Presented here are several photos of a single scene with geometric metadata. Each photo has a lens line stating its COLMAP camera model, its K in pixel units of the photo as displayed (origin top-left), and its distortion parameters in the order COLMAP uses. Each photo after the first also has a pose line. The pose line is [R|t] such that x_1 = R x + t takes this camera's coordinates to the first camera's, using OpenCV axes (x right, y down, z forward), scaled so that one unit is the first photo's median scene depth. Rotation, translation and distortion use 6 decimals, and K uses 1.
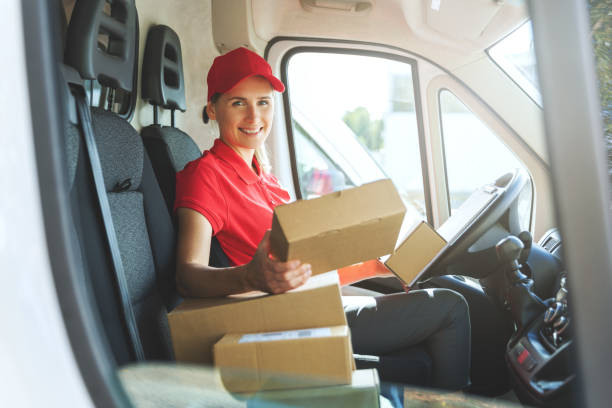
lens RADIAL K [[621.0, 0, 303.6], [0, 621.0, 225.0], [0, 0, 1]] dist [0.001452, -0.013125]
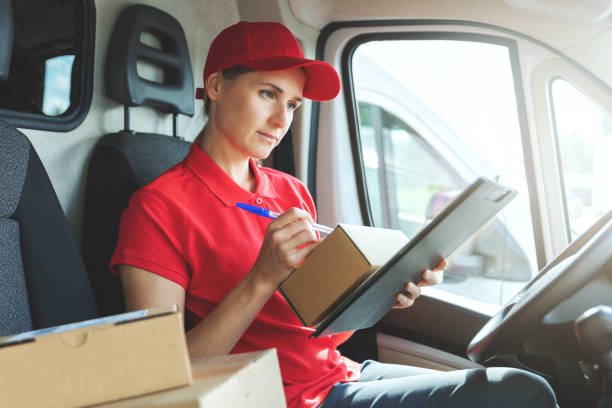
lens RADIAL K [[621.0, 0, 303.6], [0, 621.0, 225.0], [0, 0, 1]] dist [0.001452, -0.013125]
pose [[0.967668, 0.011180, -0.251981, 0.149683], [-0.020458, 0.999205, -0.034232, -0.020124], [0.251398, 0.038280, 0.967127, 0.278087]]
